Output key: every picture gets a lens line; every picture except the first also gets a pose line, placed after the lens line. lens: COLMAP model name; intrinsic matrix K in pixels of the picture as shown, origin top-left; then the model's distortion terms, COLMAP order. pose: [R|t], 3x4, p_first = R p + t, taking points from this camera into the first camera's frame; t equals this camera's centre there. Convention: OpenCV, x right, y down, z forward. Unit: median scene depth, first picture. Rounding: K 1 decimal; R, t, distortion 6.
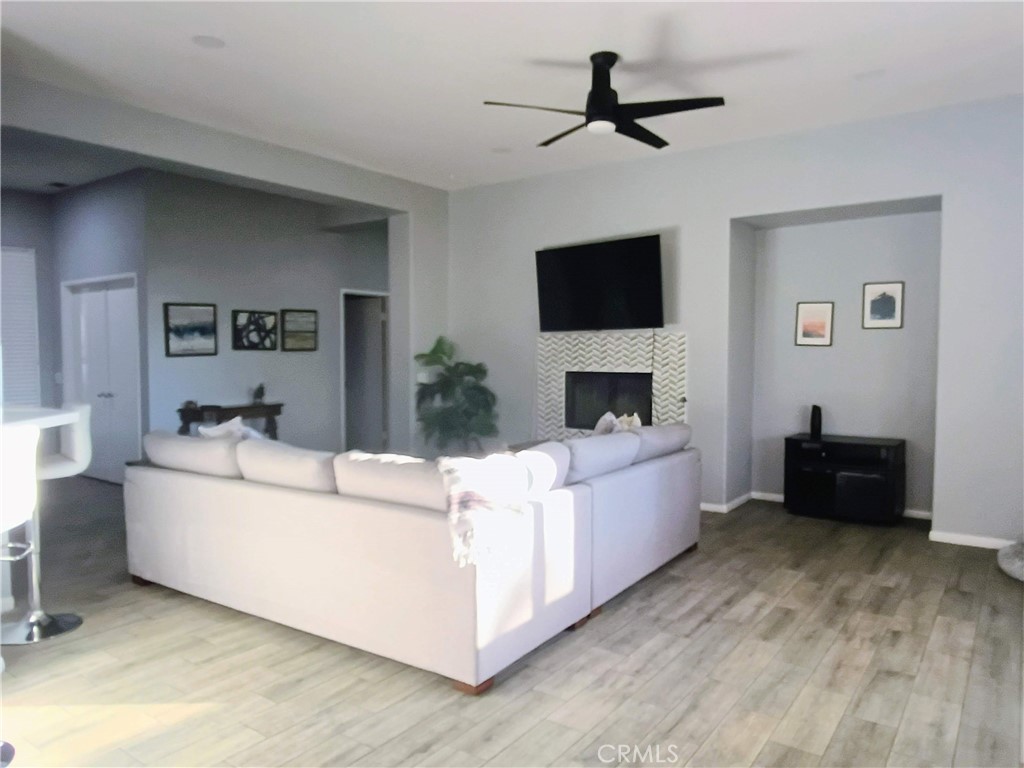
lens RADIAL K [[709.4, 0, 512.0], [0, 709.4, 384.0], [0, 0, 1]] dist [0.001344, 0.001395]
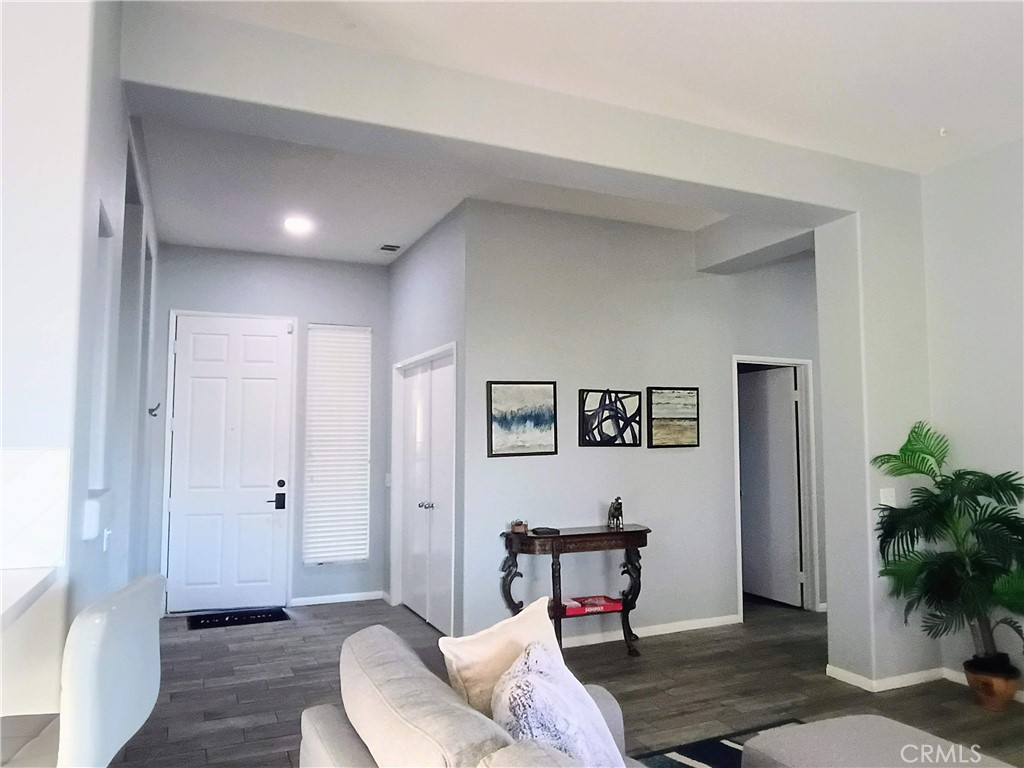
lens RADIAL K [[718.2, 0, 519.3], [0, 718.2, 385.4], [0, 0, 1]] dist [-0.008686, 0.005002]
pose [[0.874397, -0.040075, -0.483553, -0.104502], [-0.020247, 0.992702, -0.118884, -0.023210], [0.484788, 0.113743, 0.867204, 0.360763]]
